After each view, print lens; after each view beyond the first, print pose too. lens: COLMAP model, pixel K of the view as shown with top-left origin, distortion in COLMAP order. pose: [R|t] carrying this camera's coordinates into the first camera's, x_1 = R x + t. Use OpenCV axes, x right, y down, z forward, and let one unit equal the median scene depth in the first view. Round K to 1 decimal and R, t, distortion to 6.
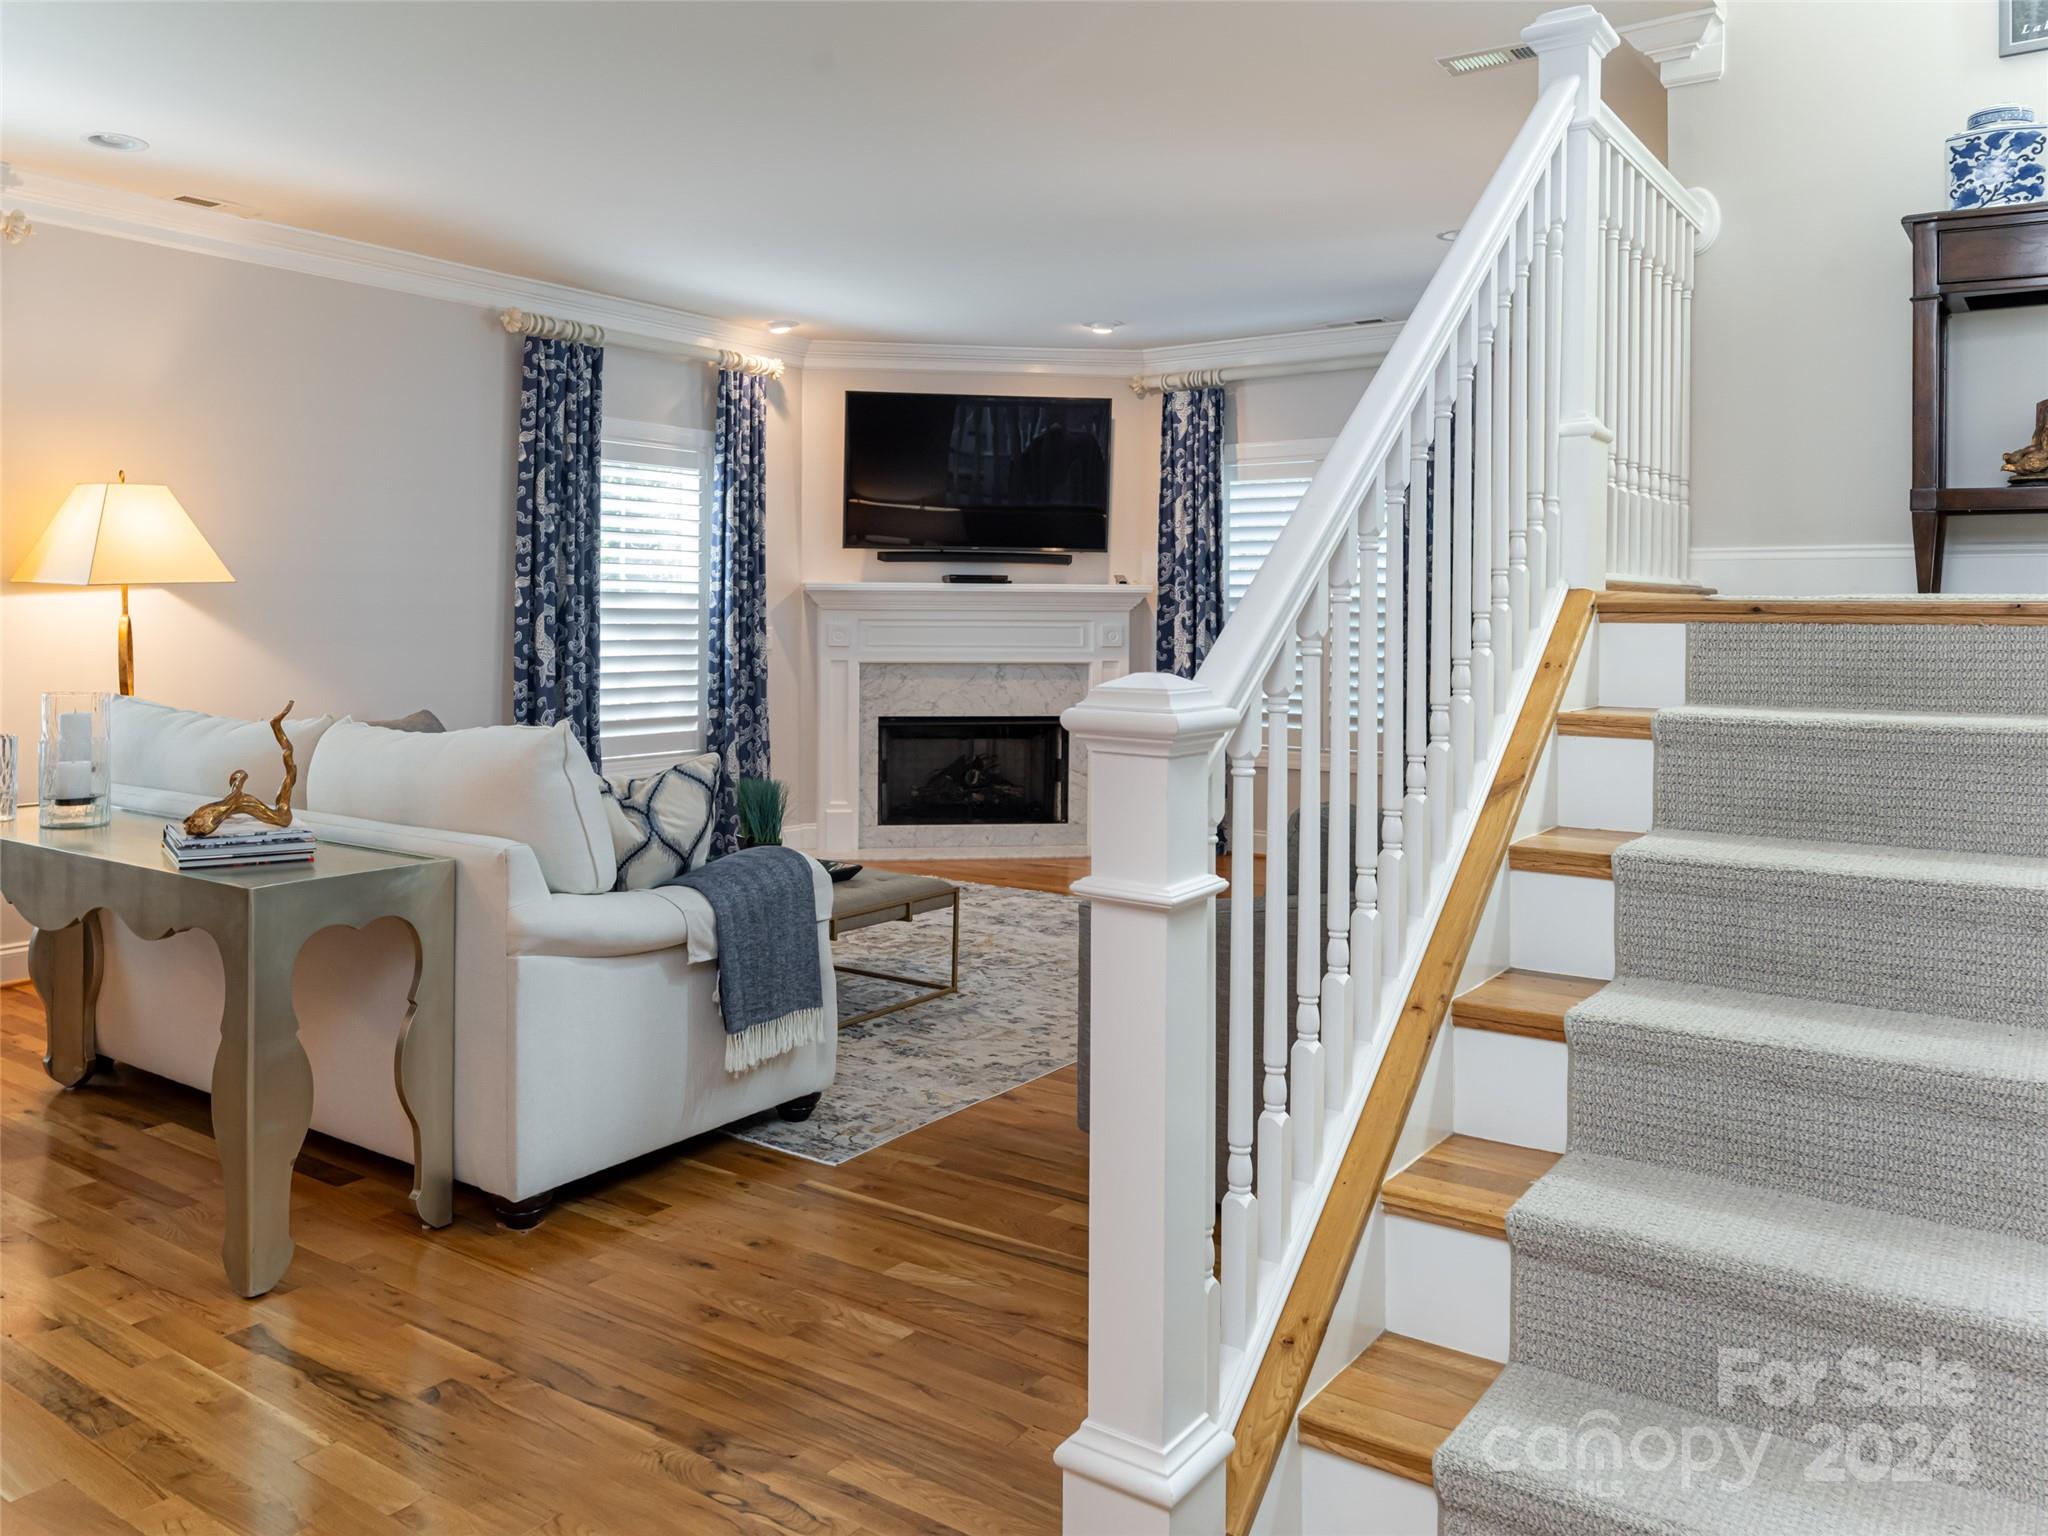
lens RADIAL K [[1532.8, 0, 853.6], [0, 1532.8, 620.6], [0, 0, 1]] dist [-0.002064, -0.001220]
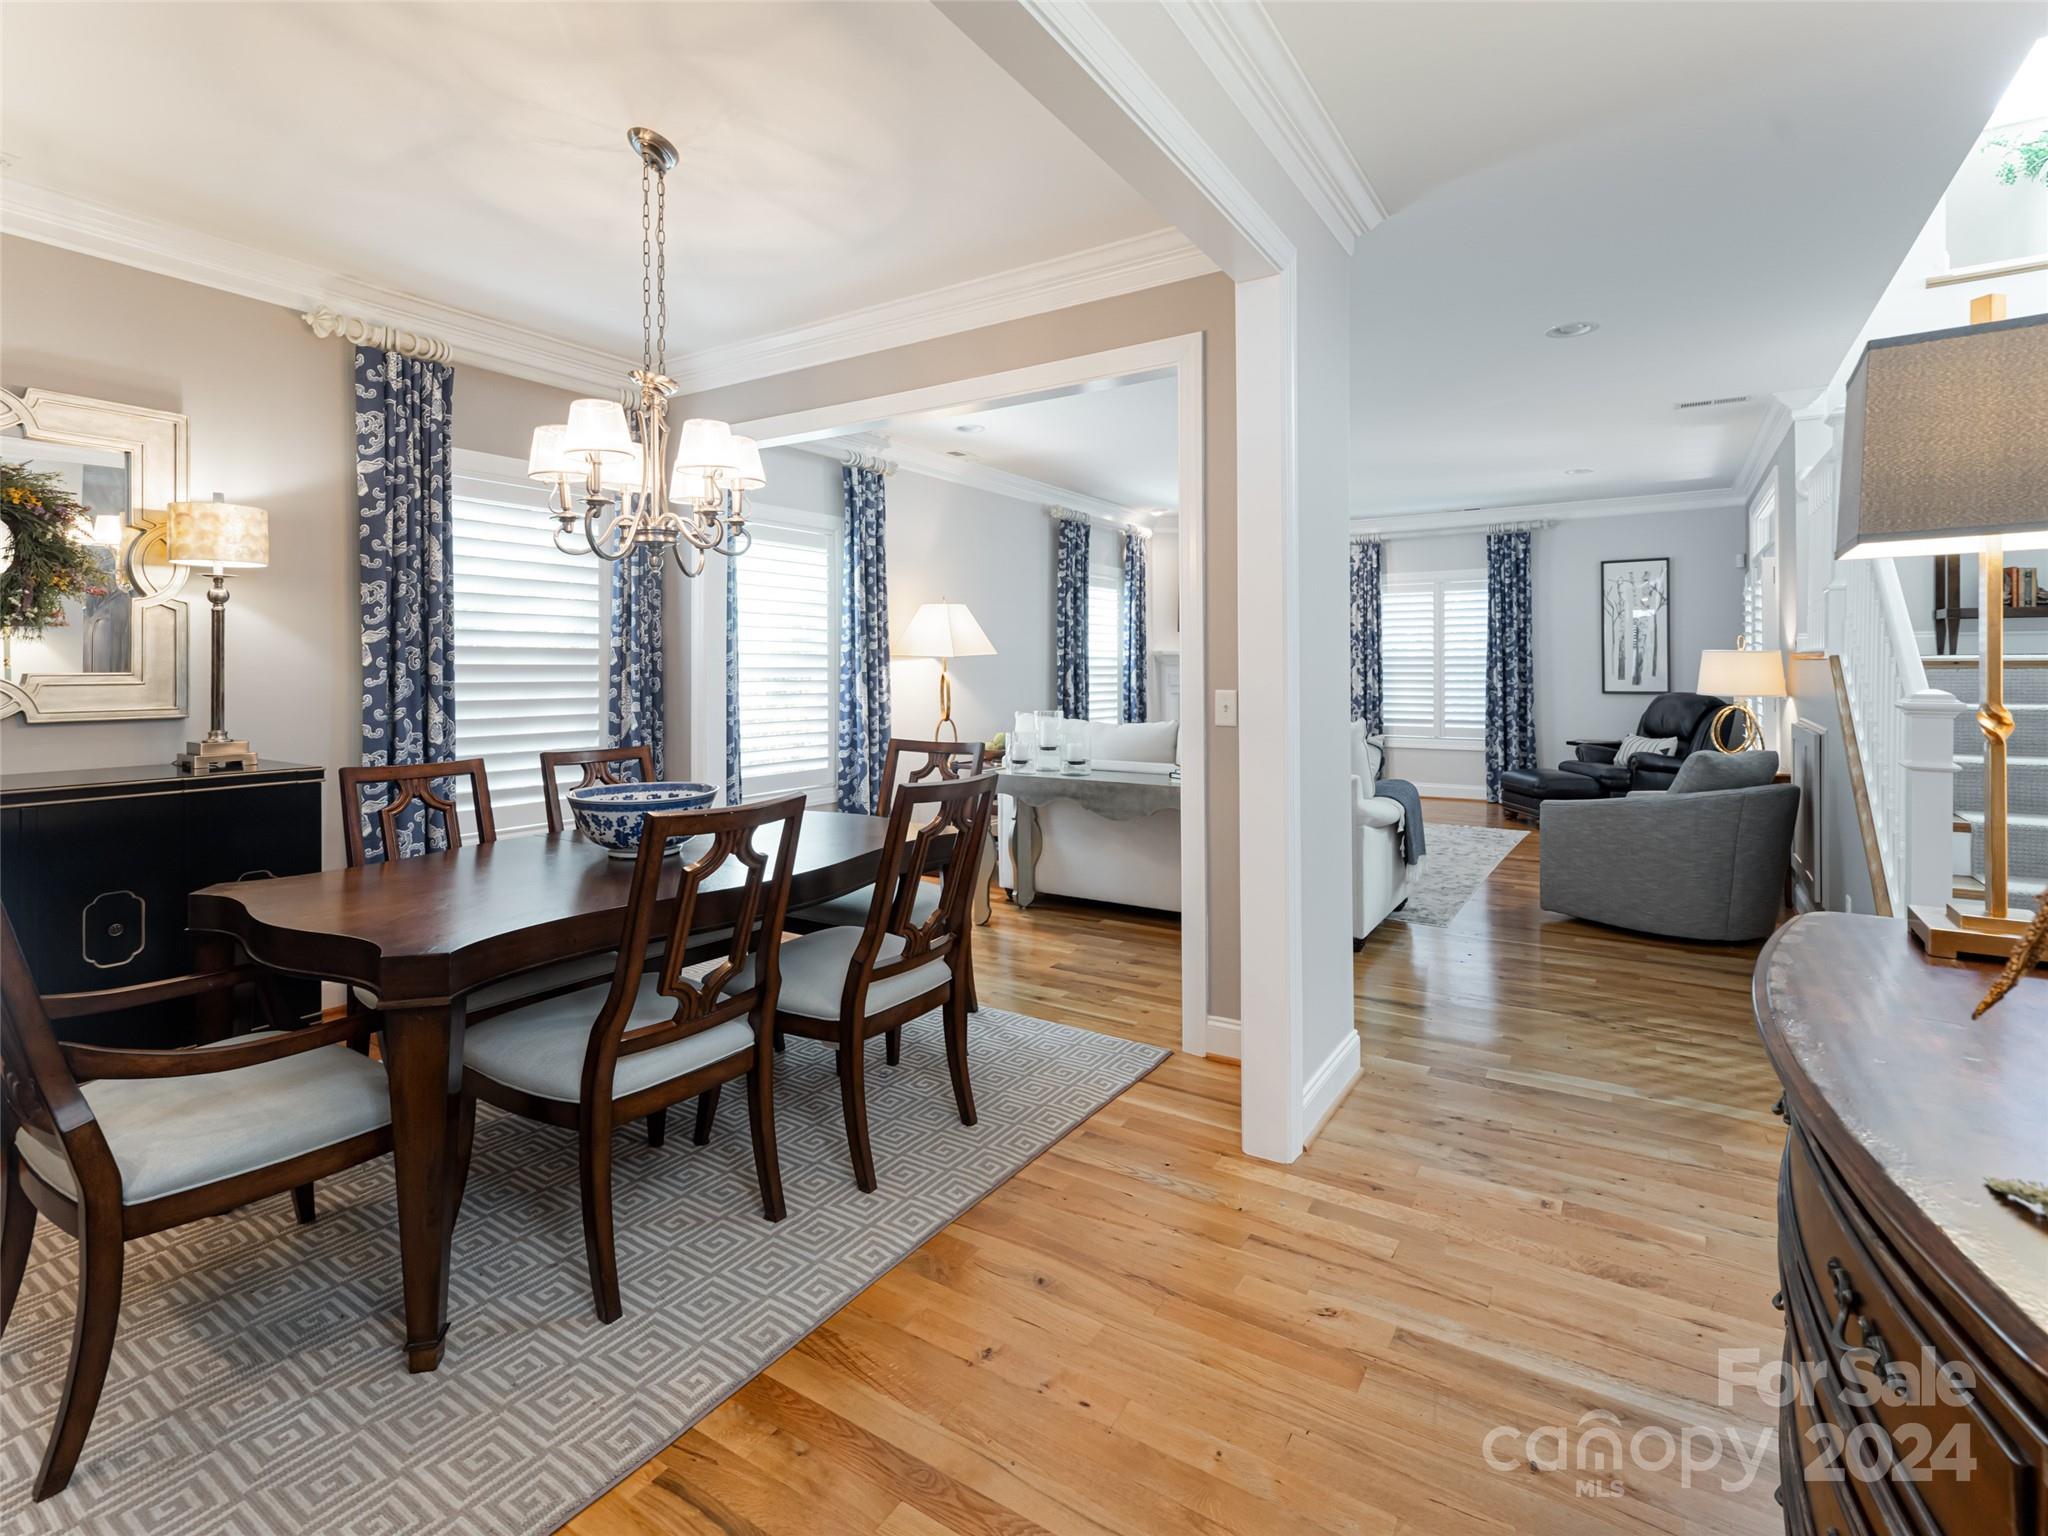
lens RADIAL K [[963.5, 0, 991.6], [0, 963.5, 668.5], [0, 0, 1]] dist [-0.000860, -0.000258]
pose [[0.997509, -0.010076, 0.069820, -0.371673], [0.010255, 0.999945, -0.002212, -0.003802], [-0.069794, 0.002923, 0.997557, -0.153564]]
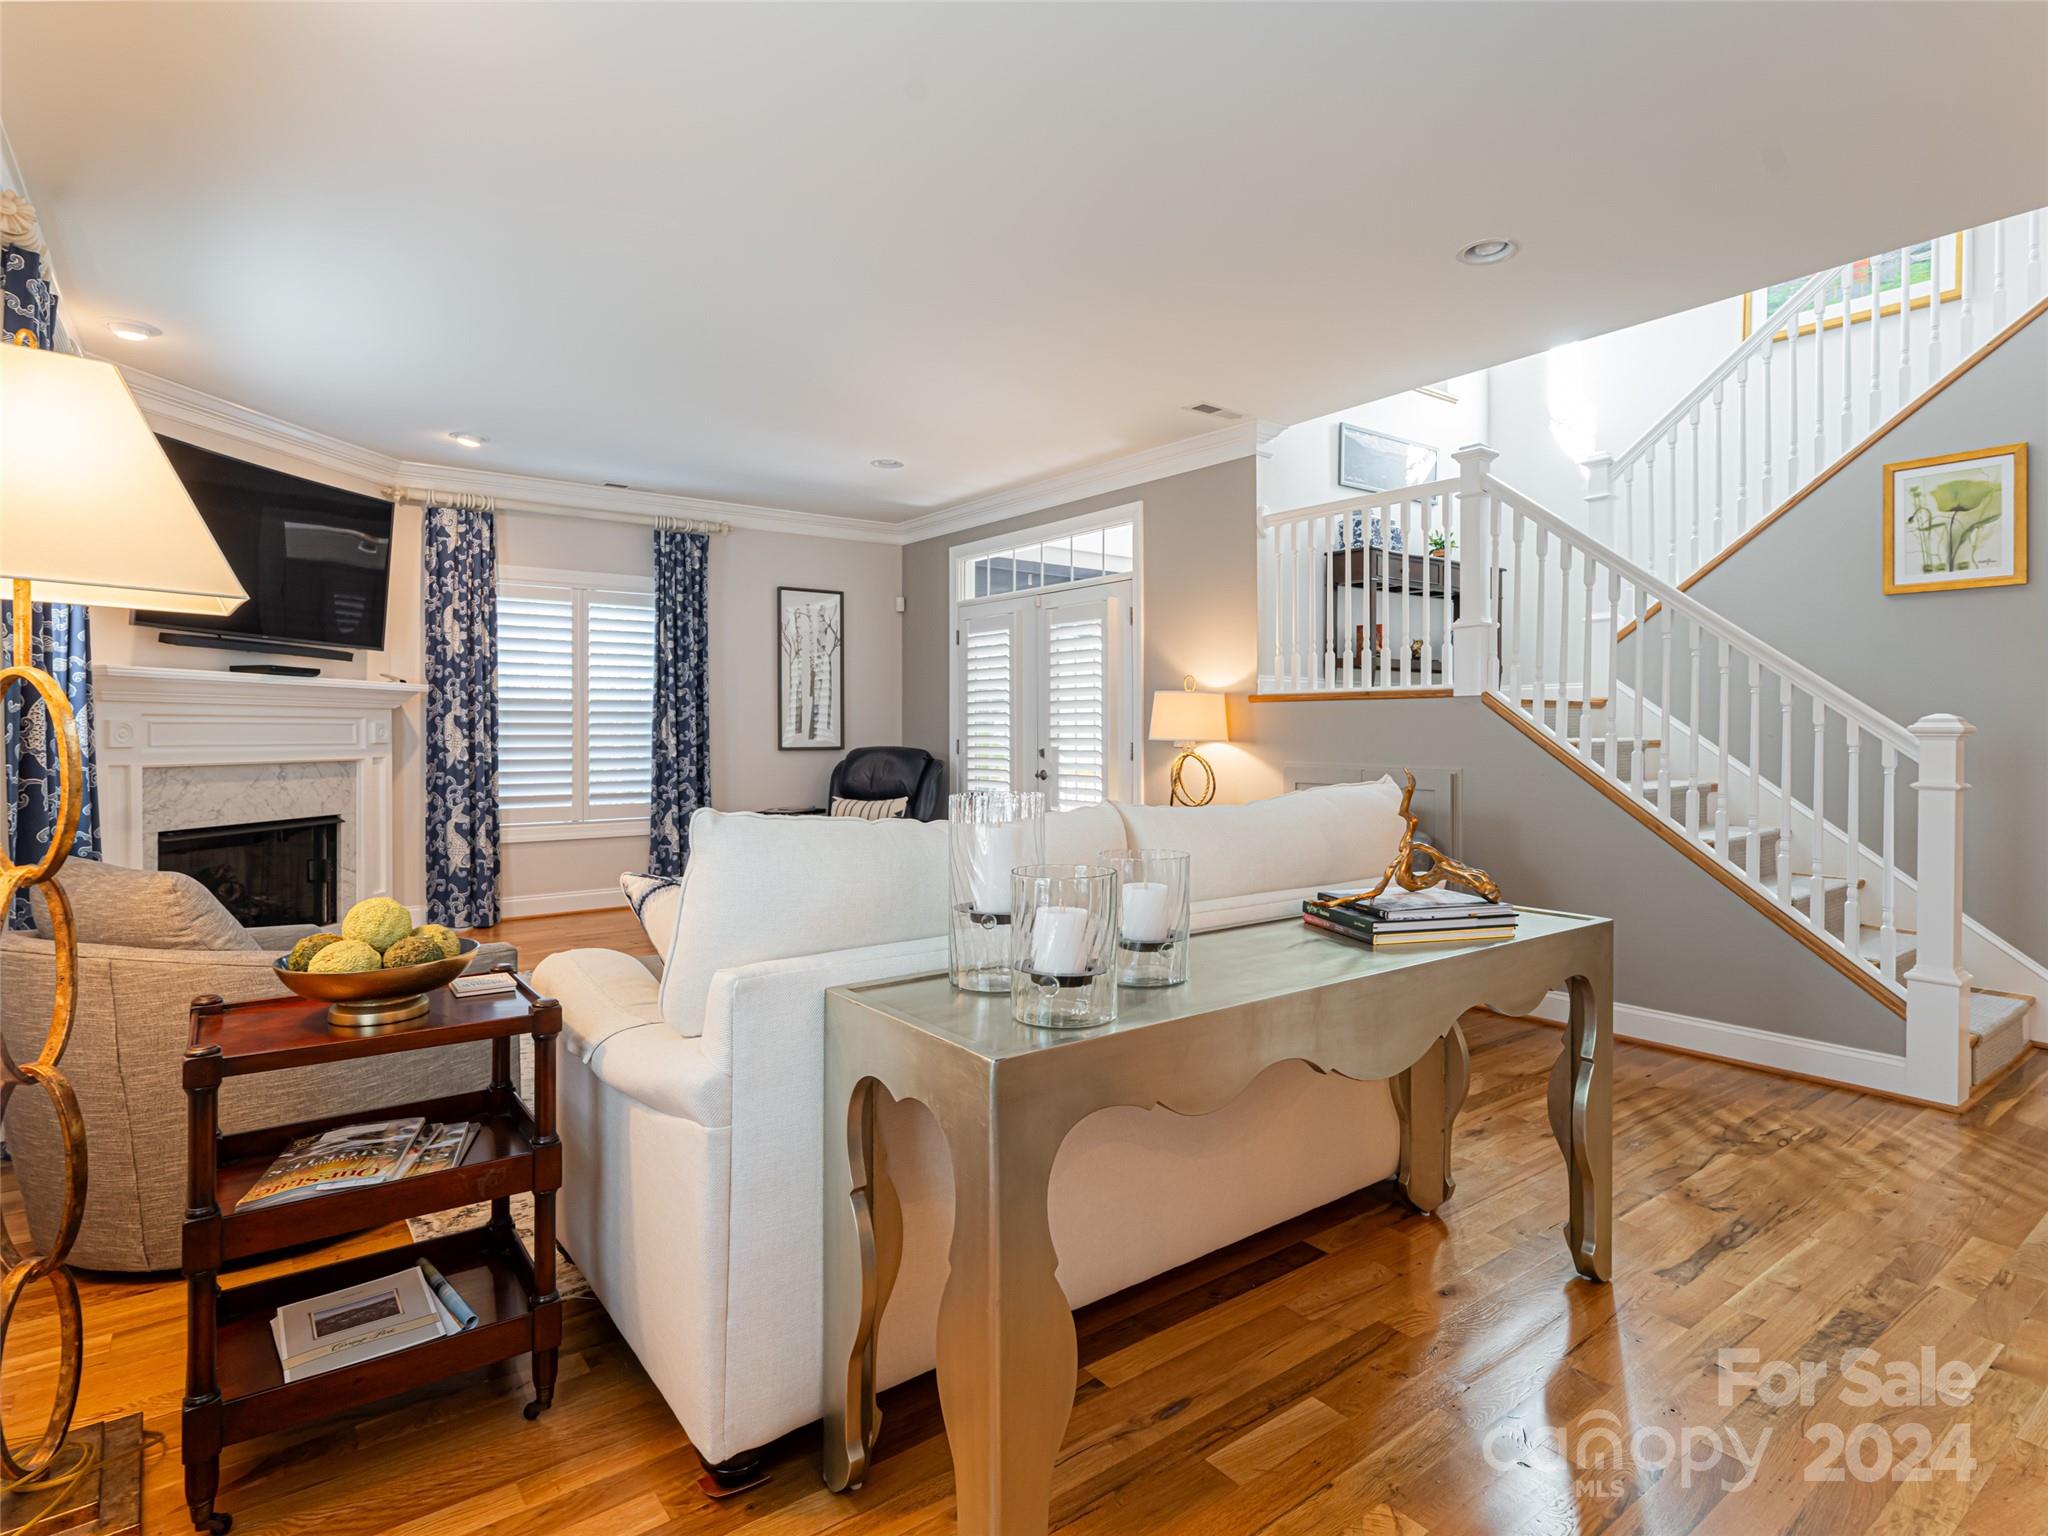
lens RADIAL K [[1088.1, 0, 1019.0], [0, 1088.1, 744.2], [0, 0, 1]] dist [0.018650, -0.000015]
pose [[0.272153, -0.016903, 0.962105, -0.525167], [0.005770, 0.999856, 0.015934, 0.010464], [-0.962237, 0.001214, 0.272212, 0.482194]]
